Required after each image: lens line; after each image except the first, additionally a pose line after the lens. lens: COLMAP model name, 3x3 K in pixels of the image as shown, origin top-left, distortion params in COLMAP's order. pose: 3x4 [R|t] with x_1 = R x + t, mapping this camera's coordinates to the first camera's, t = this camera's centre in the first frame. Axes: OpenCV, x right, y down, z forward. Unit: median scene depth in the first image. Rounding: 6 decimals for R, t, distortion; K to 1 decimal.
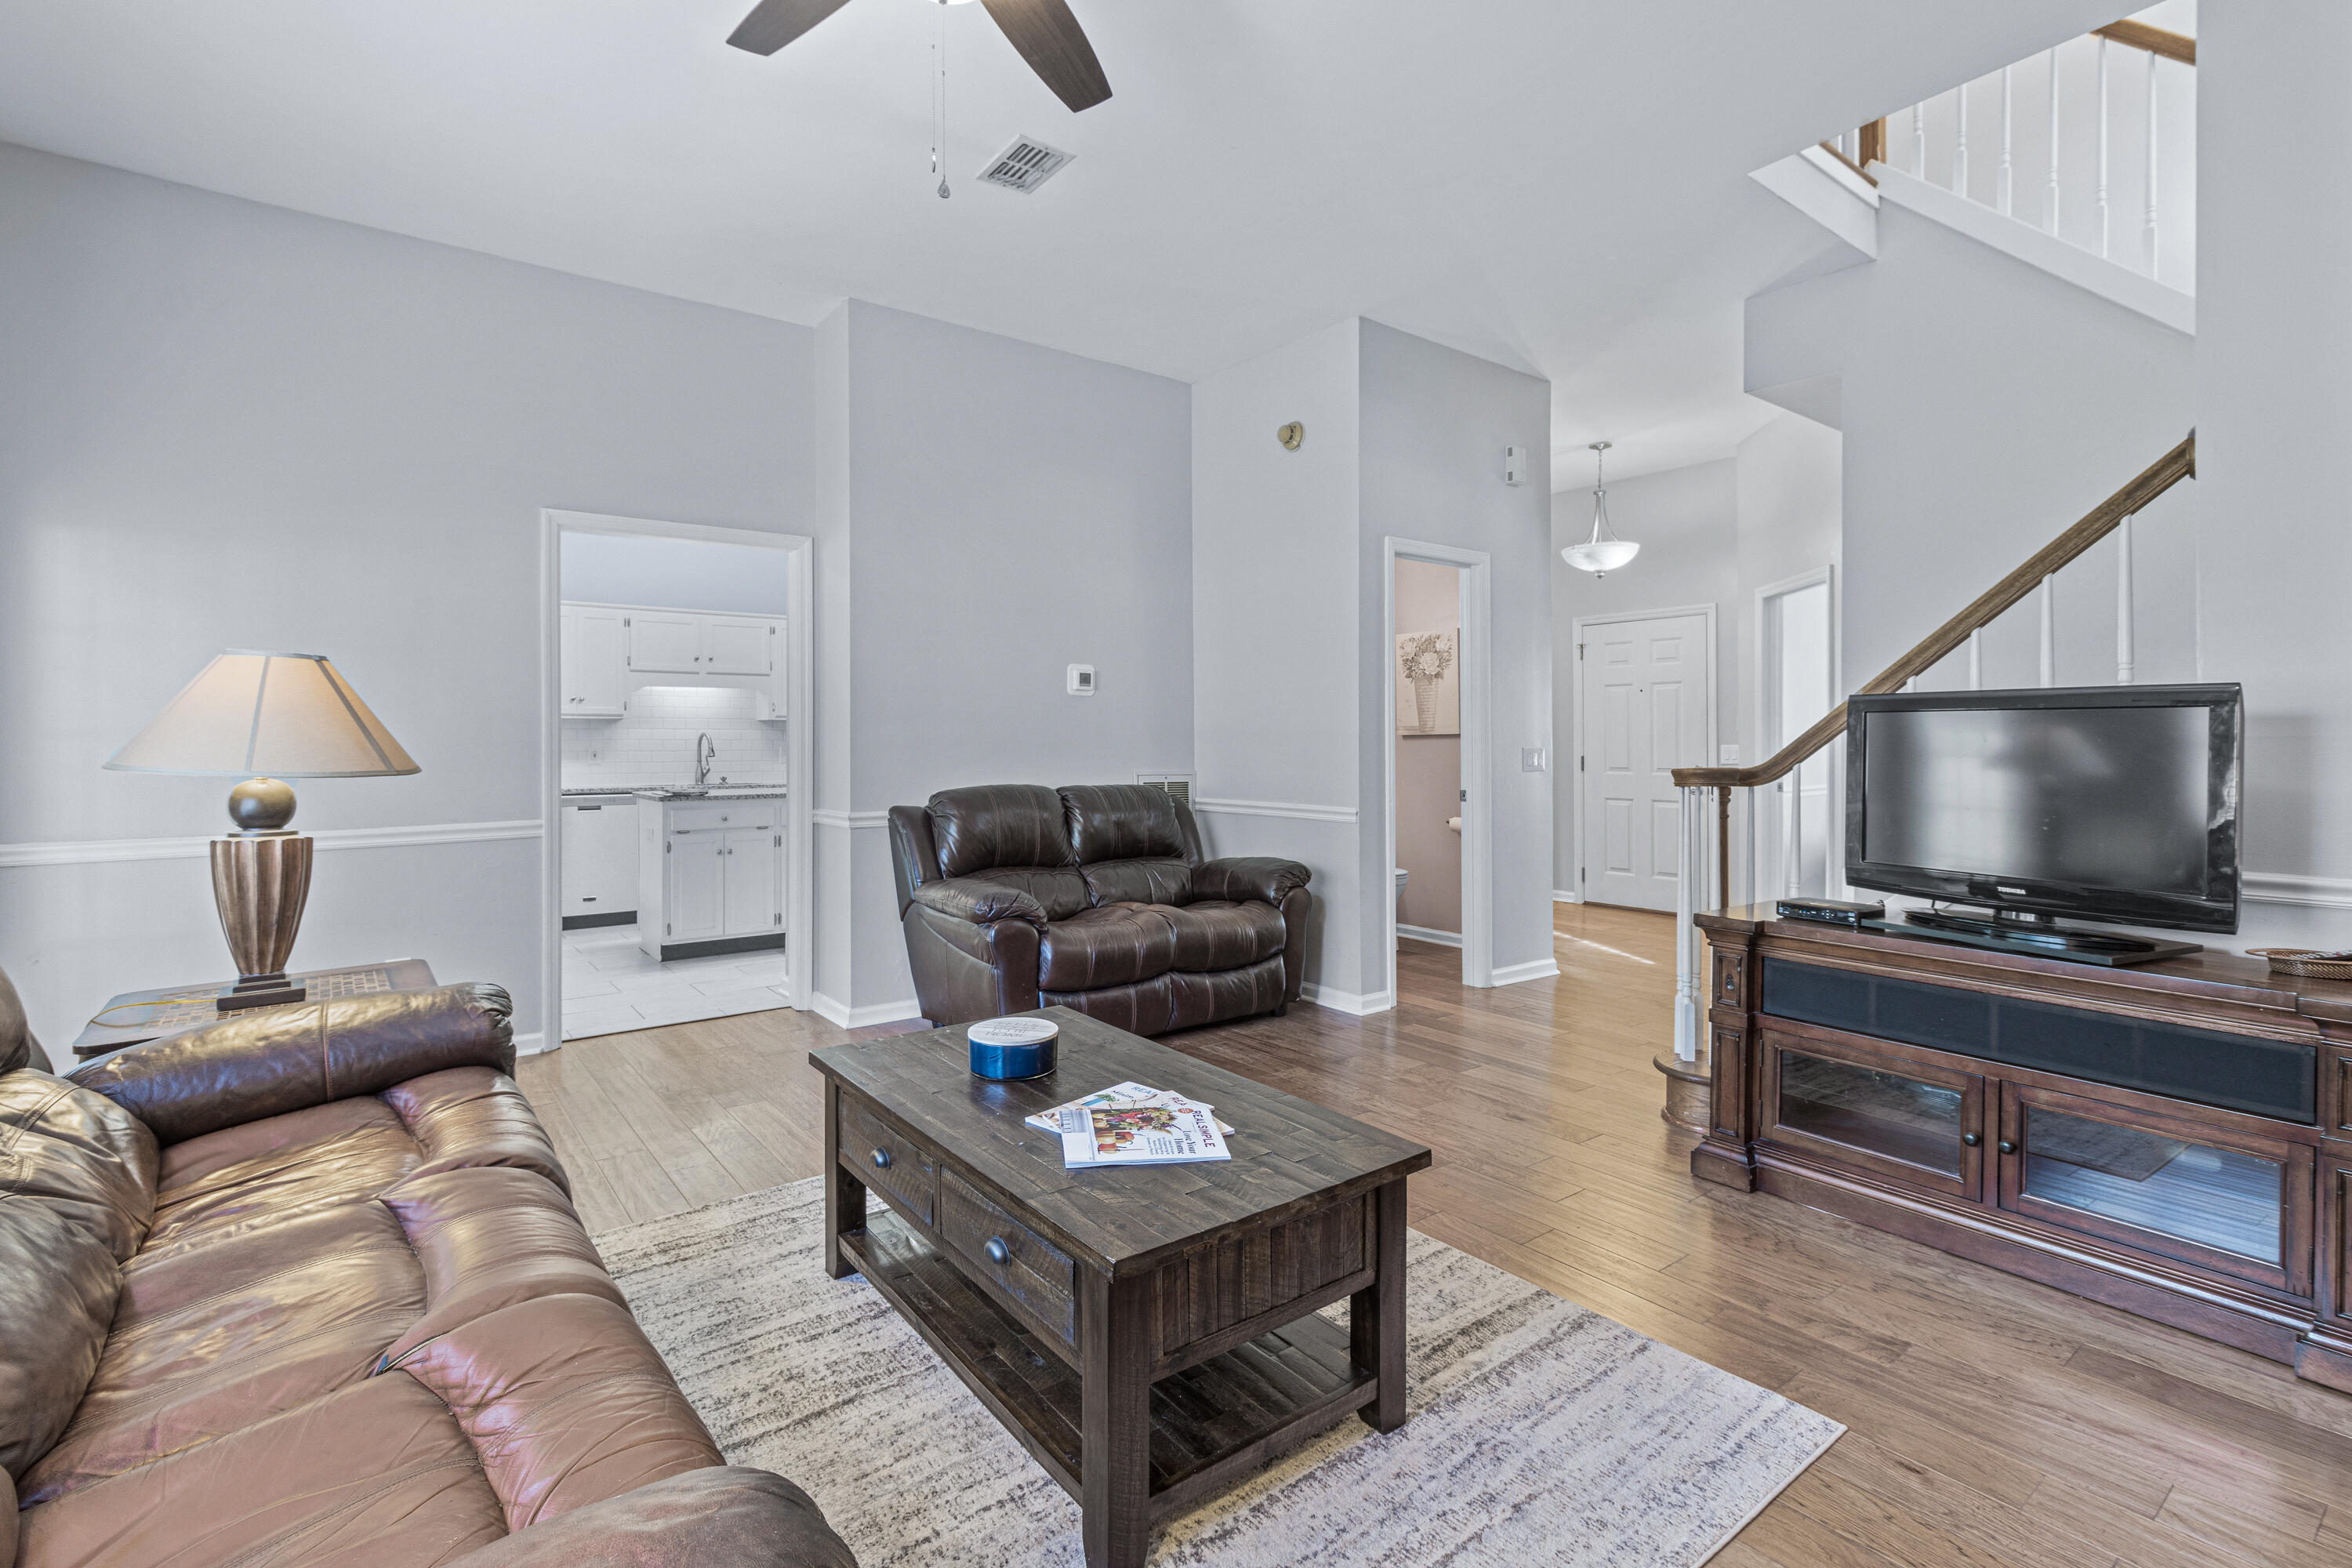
lens RADIAL K [[1082.3, 0, 1173.7], [0, 1082.3, 749.5], [0, 0, 1]] dist [0.002591, 0.000576]
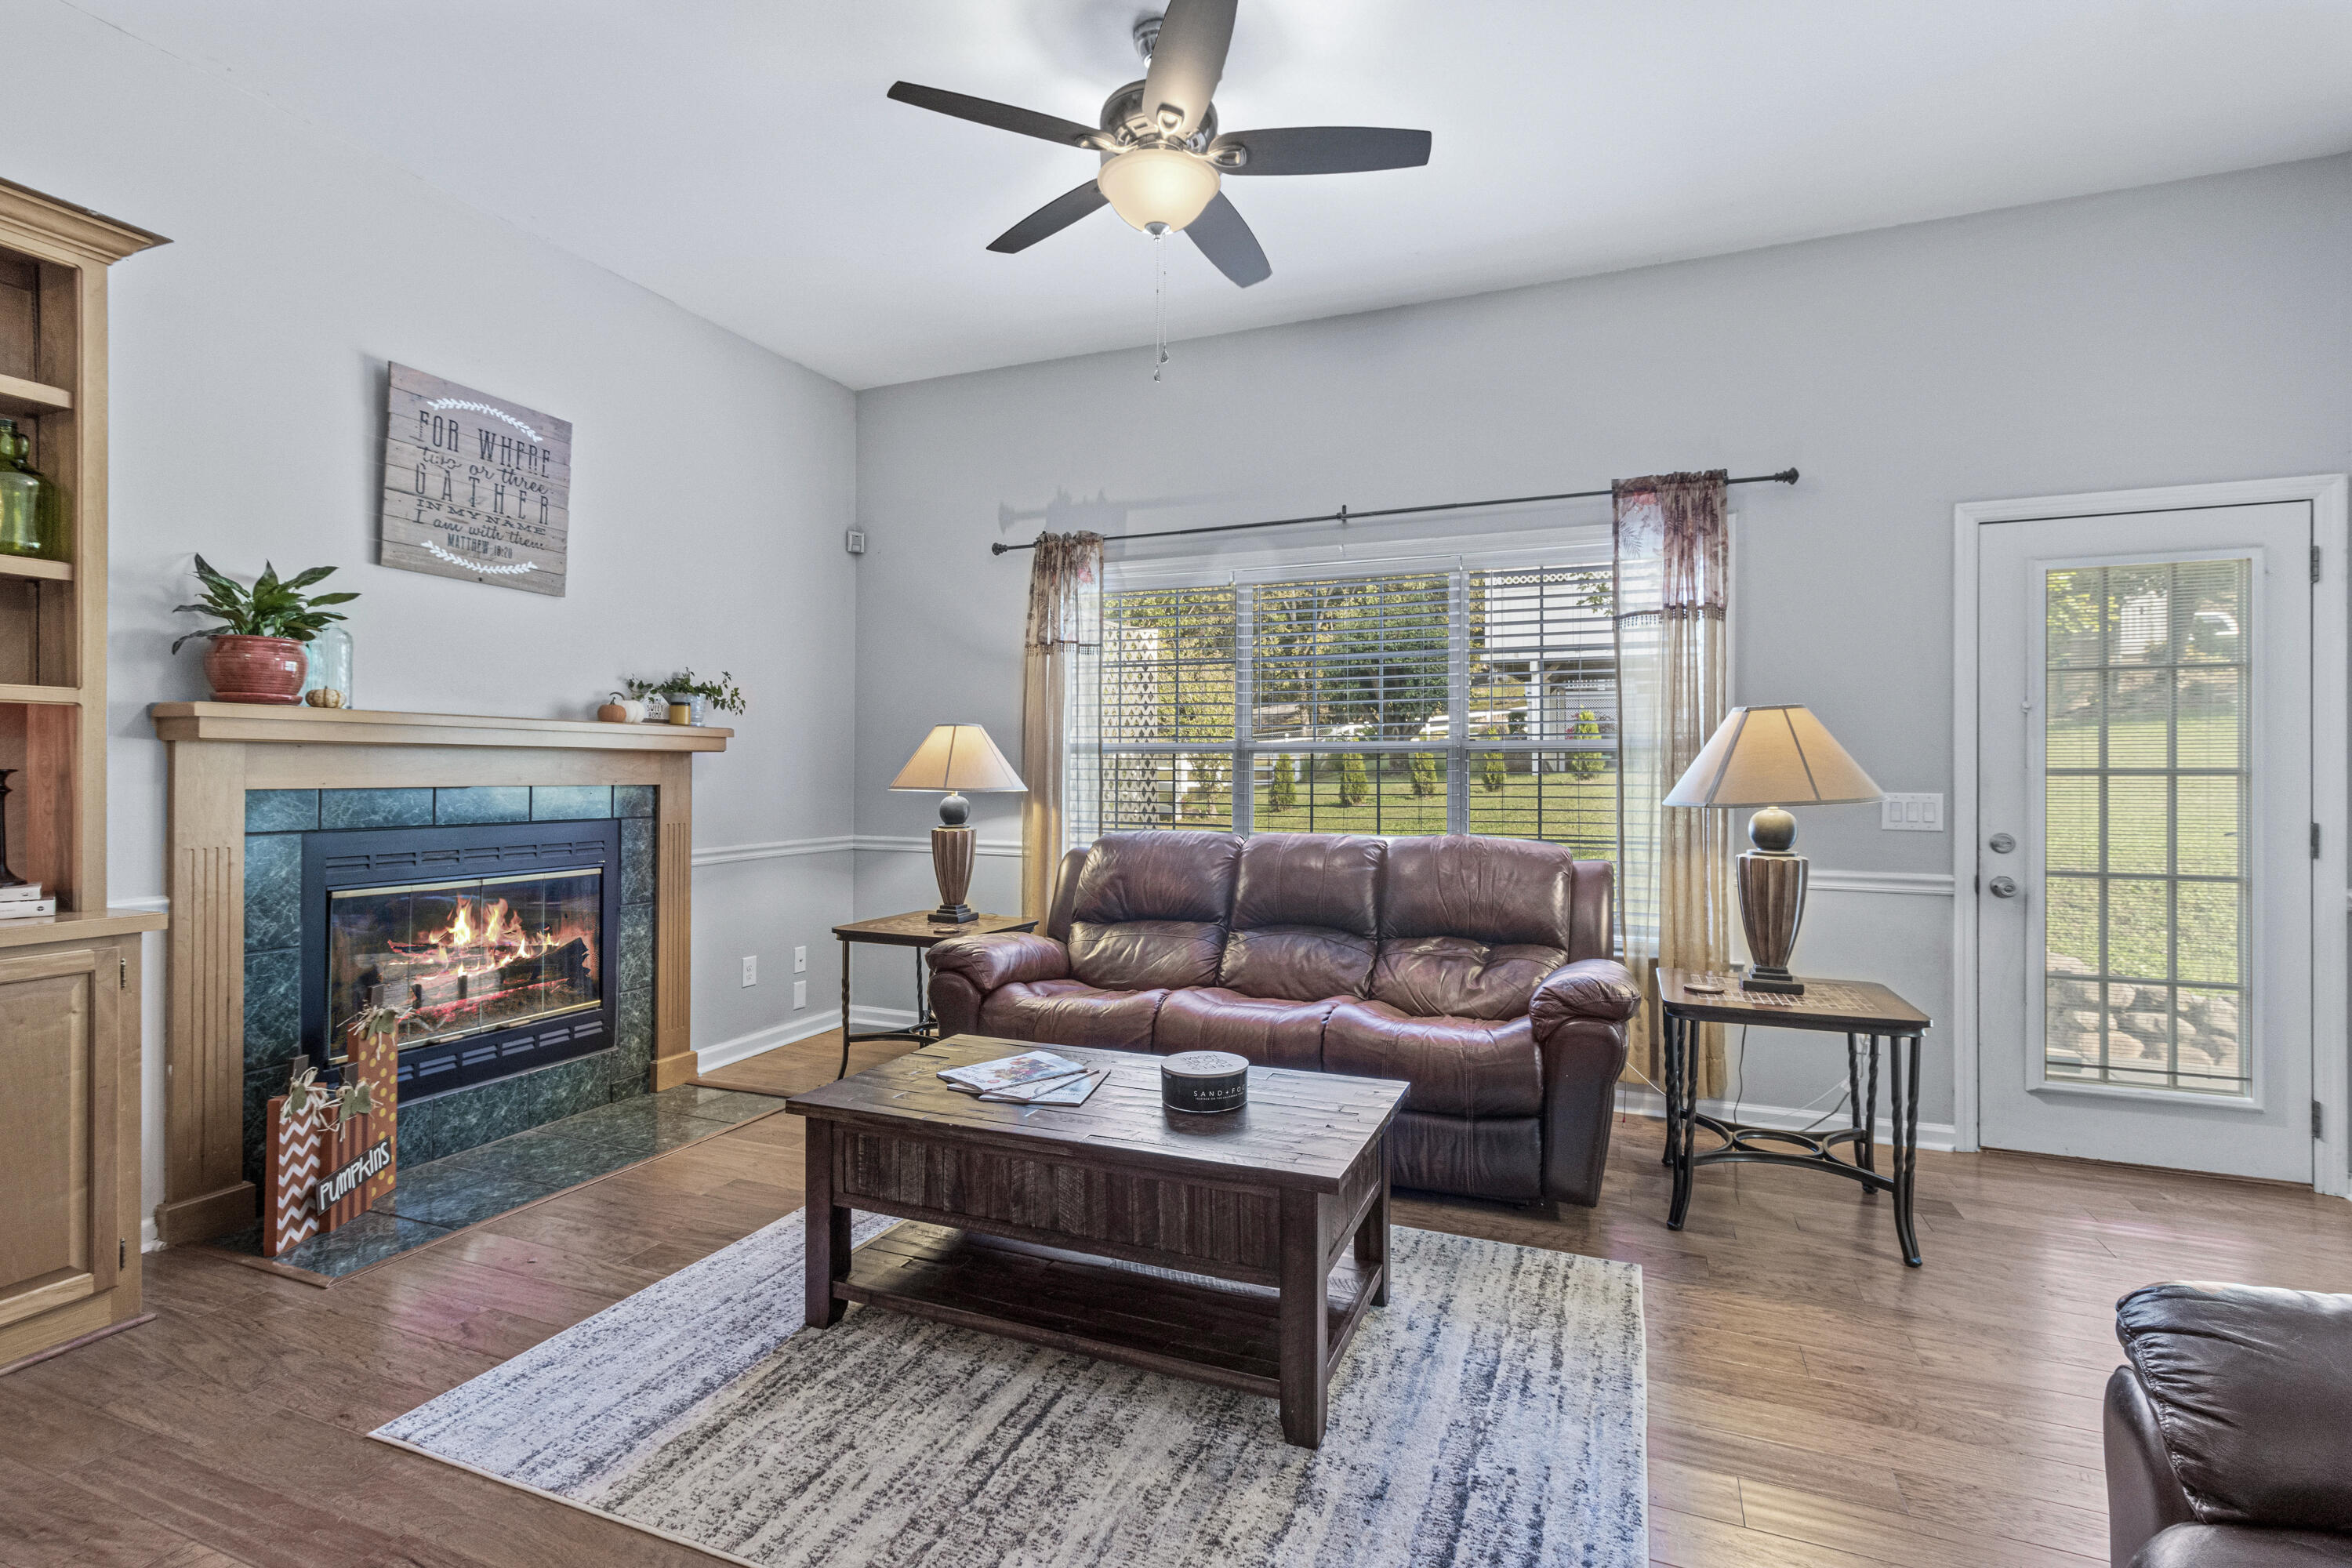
lens RADIAL K [[1094.9, 0, 1174.7], [0, 1094.9, 759.7], [0, 0, 1]] dist [0.002588, 0.000236]
pose [[-0.866873, -0.008629, -0.498455, 0.226023], [-0.007179, 0.999963, -0.004826, -0.011576], [0.498478, -0.000605, -0.866902, 1.085110]]
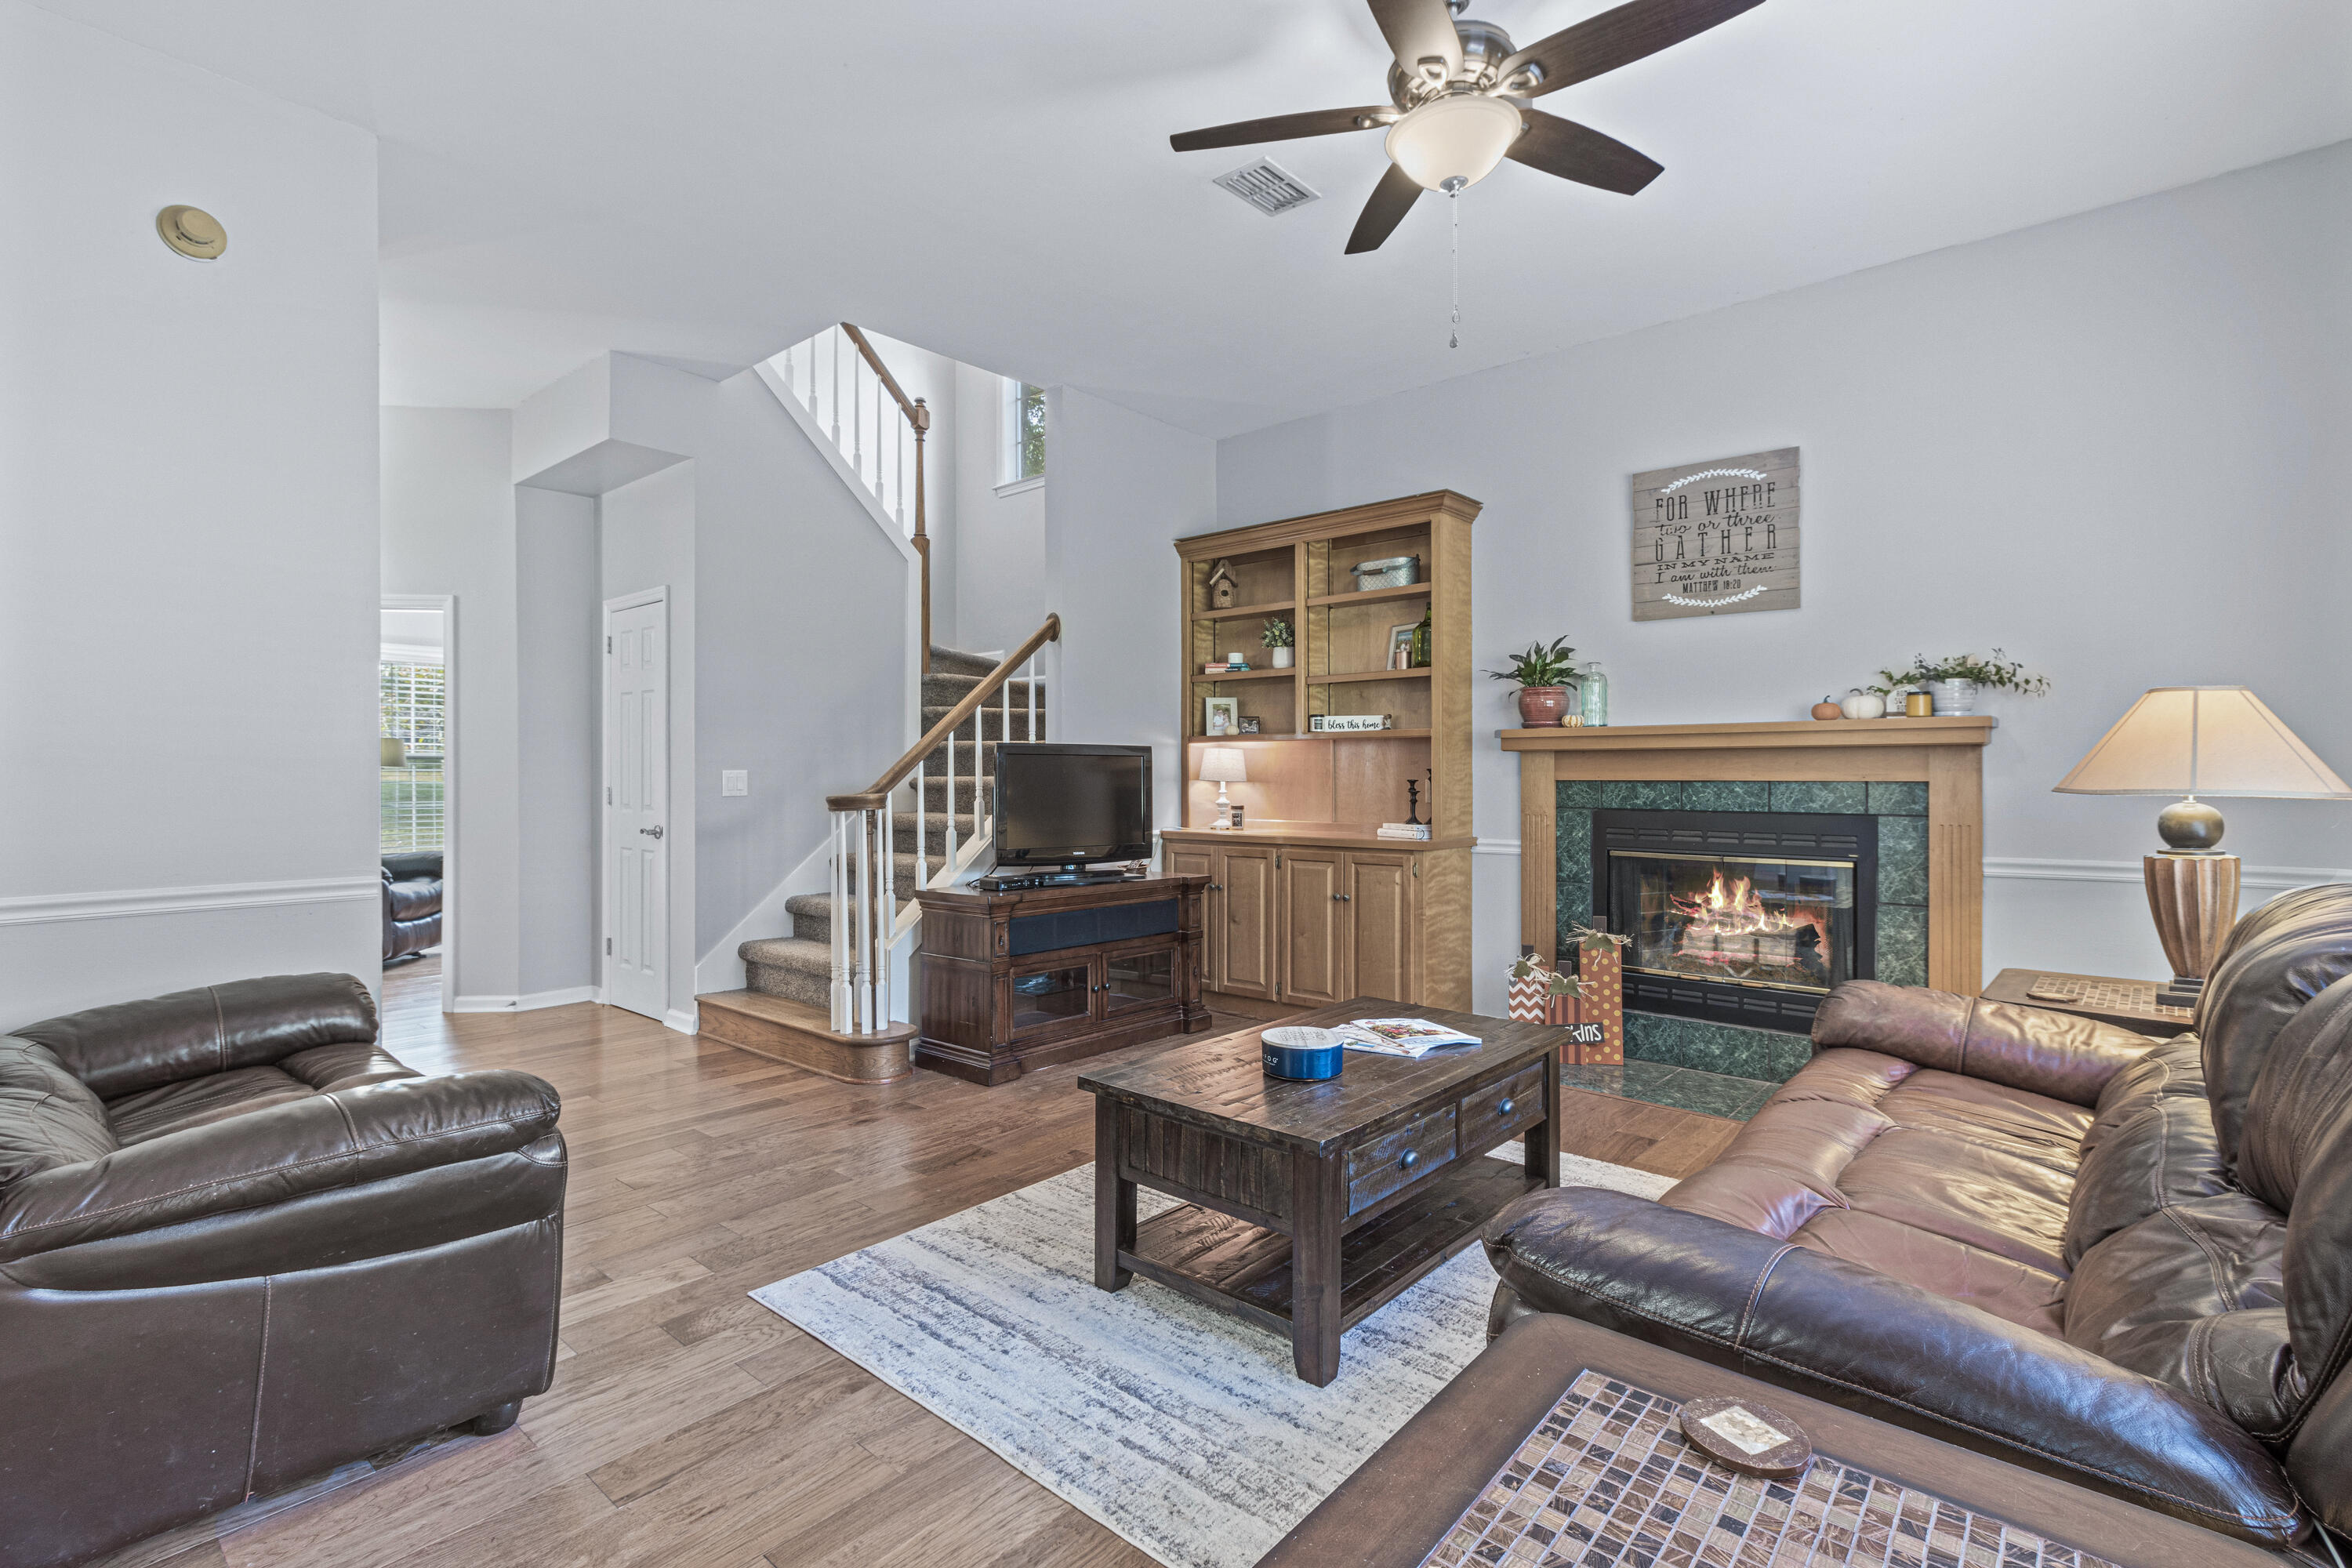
lens RADIAL K [[1094.9, 0, 1174.7], [0, 1094.9, 759.7], [0, 0, 1]] dist [0.002588, 0.000236]
pose [[-0.196612, 0.010180, 0.980429, -0.697090], [0.009467, 0.999919, -0.008484, -0.006863], [-0.980436, 0.007613, -0.196692, 0.774905]]
